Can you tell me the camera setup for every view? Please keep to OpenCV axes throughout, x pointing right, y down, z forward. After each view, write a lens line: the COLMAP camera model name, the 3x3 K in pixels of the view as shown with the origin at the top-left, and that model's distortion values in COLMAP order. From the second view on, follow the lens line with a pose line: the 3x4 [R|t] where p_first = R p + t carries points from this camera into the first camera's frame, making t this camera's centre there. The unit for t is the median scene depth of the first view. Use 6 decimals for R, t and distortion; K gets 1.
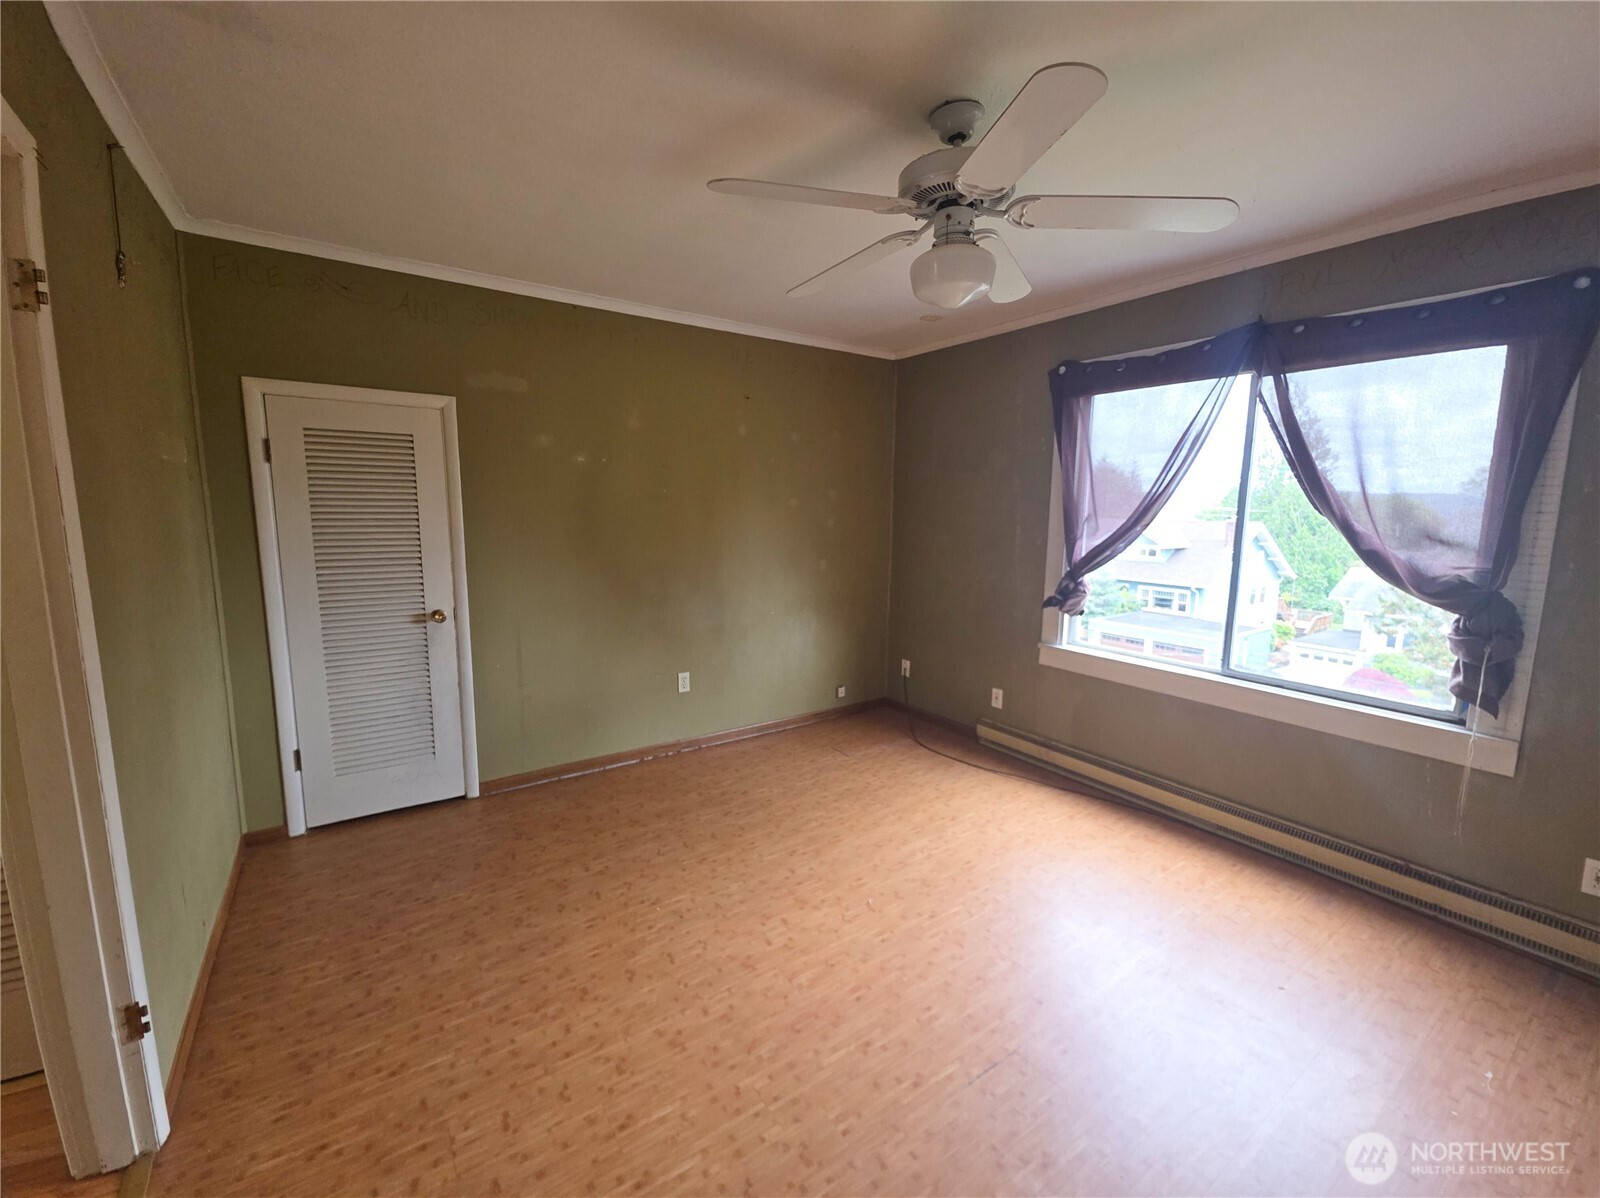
lens RADIAL K [[646.7, 0, 796.4], [0, 646.7, 595.6], [0, 0, 1]] dist [0.001759, -0.007078]
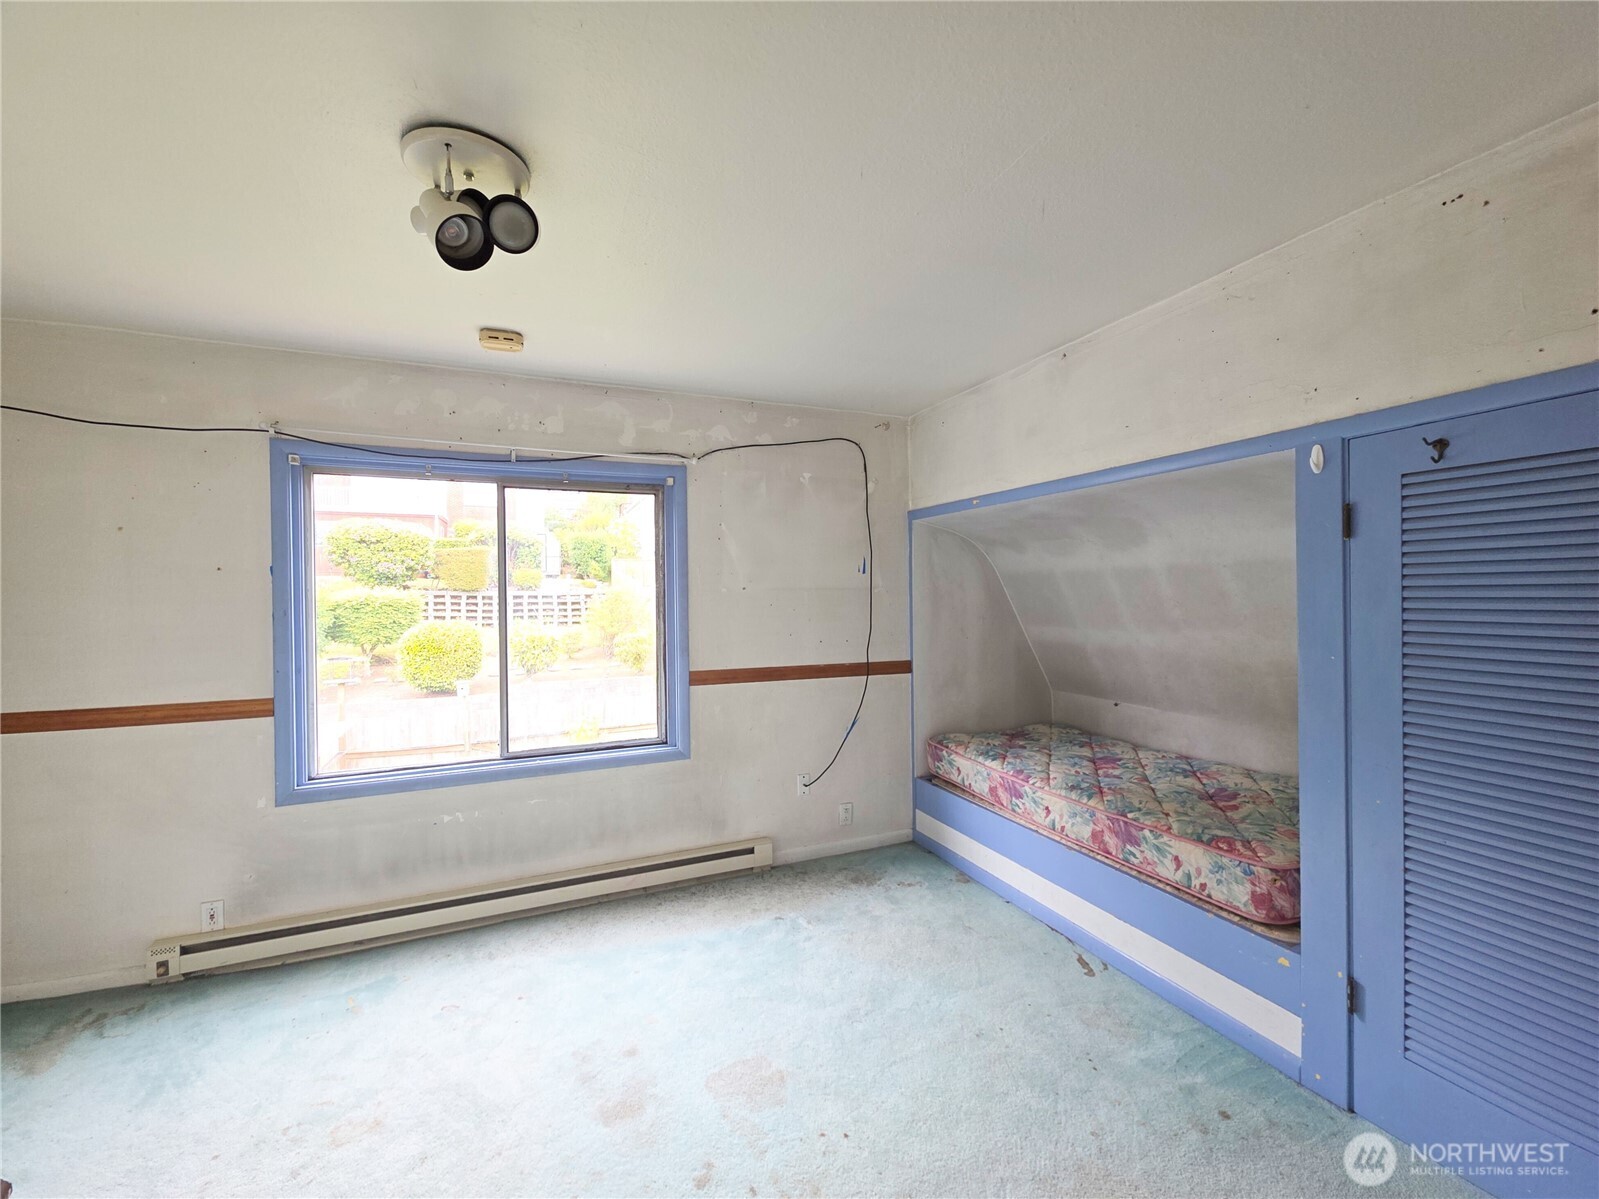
lens RADIAL K [[646.3, 0, 795.9], [0, 646.3, 596.1], [0, 0, 1]] dist [0.001759, -0.007078]
pose [[0.193252, -0.019296, 0.980959, -0.283636], [0.153366, 0.988111, -0.010777, -0.058799], [-0.969089, 0.152529, 0.193914, 0.300035]]
